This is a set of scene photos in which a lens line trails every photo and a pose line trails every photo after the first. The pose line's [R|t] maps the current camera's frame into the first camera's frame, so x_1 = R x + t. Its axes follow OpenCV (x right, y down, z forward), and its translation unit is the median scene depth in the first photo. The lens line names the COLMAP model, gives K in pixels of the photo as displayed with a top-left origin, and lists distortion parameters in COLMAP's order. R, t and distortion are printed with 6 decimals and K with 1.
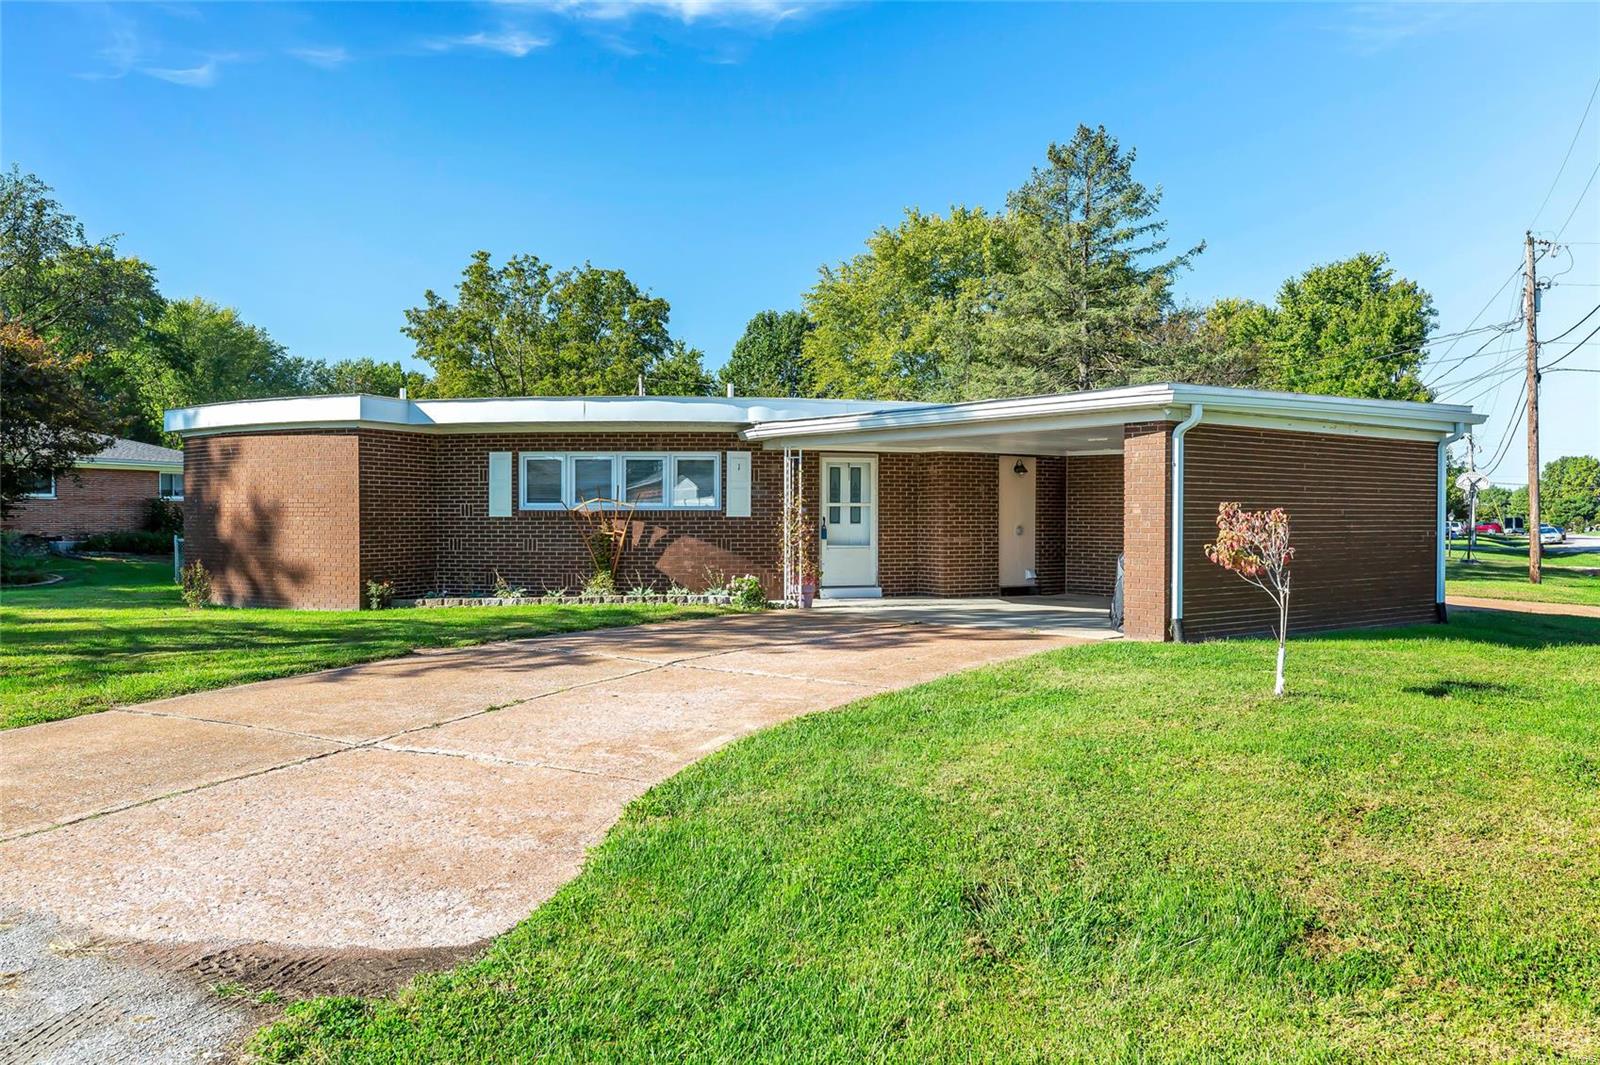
lens RADIAL K [[1251.2, 0, 801.4], [0, 1251.2, 532.2], [0, 0, 1]] dist [0.003008, 0.009157]
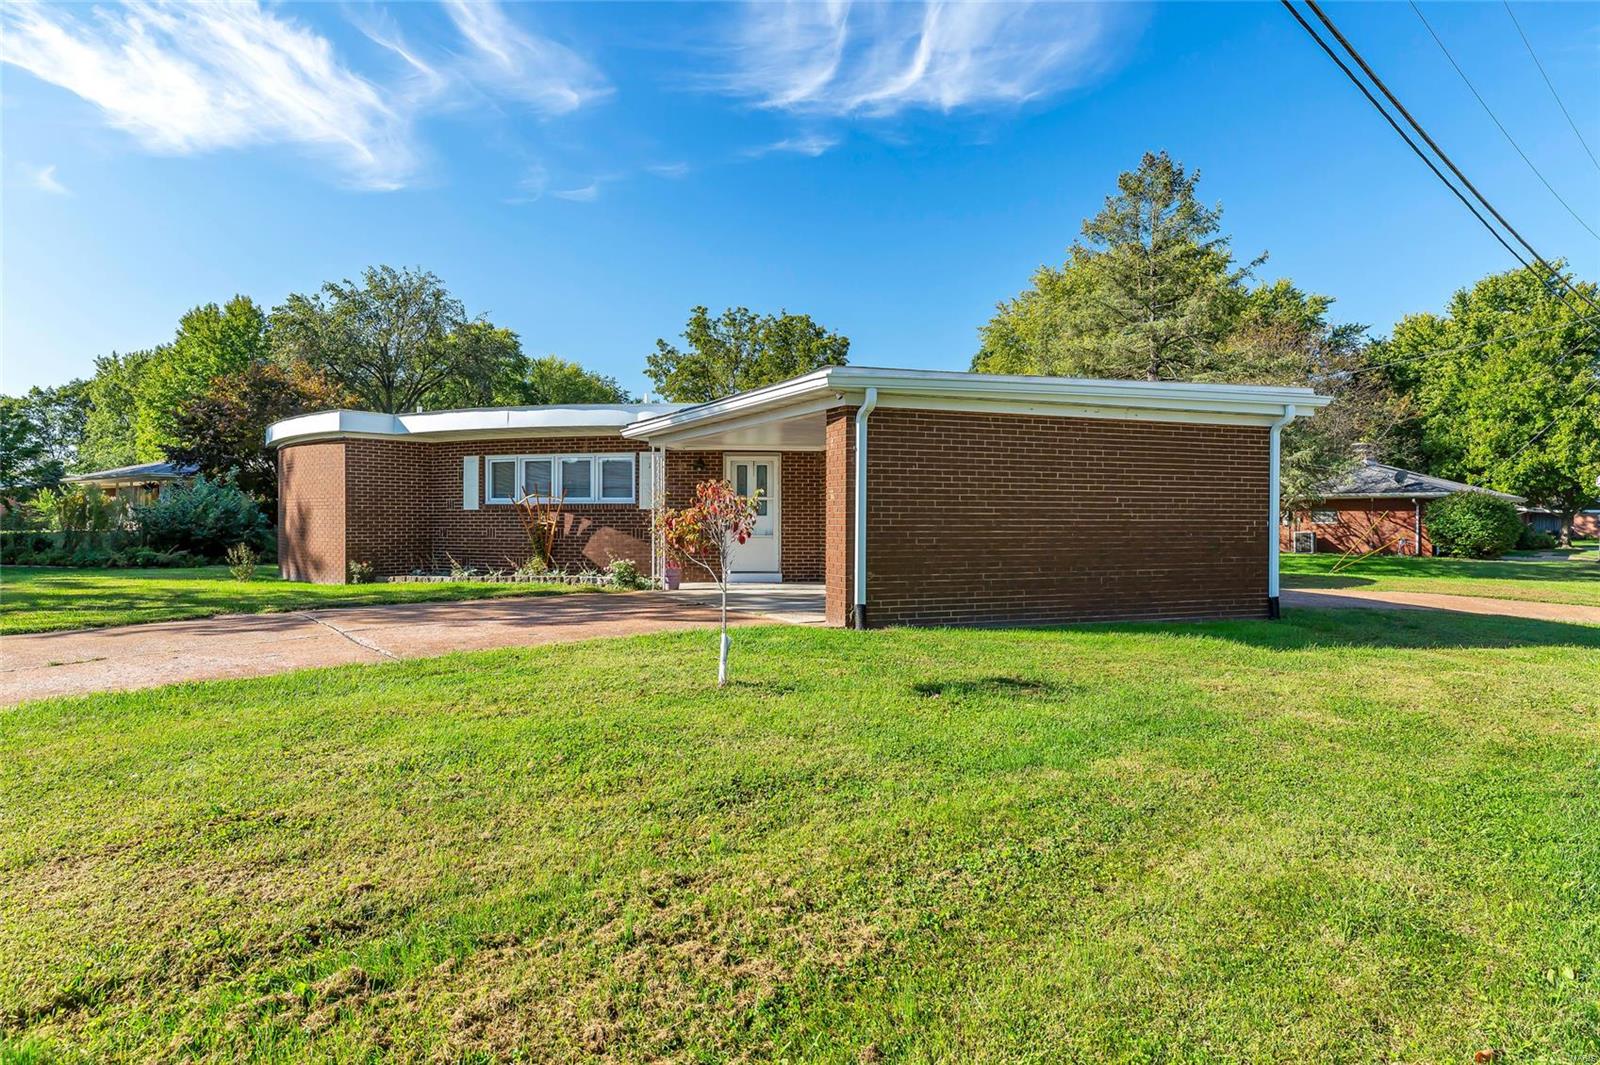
lens RADIAL K [[1010.6, 0, 799.4], [0, 1010.6, 530.5], [0, 0, 1]] dist [0.003092, 0.002171]
pose [[0.960466, 0.003896, -0.278369, 0.184134], [-0.005011, 0.999982, -0.003293, 0.005139], [0.278351, 0.004558, 0.960469, 0.082342]]
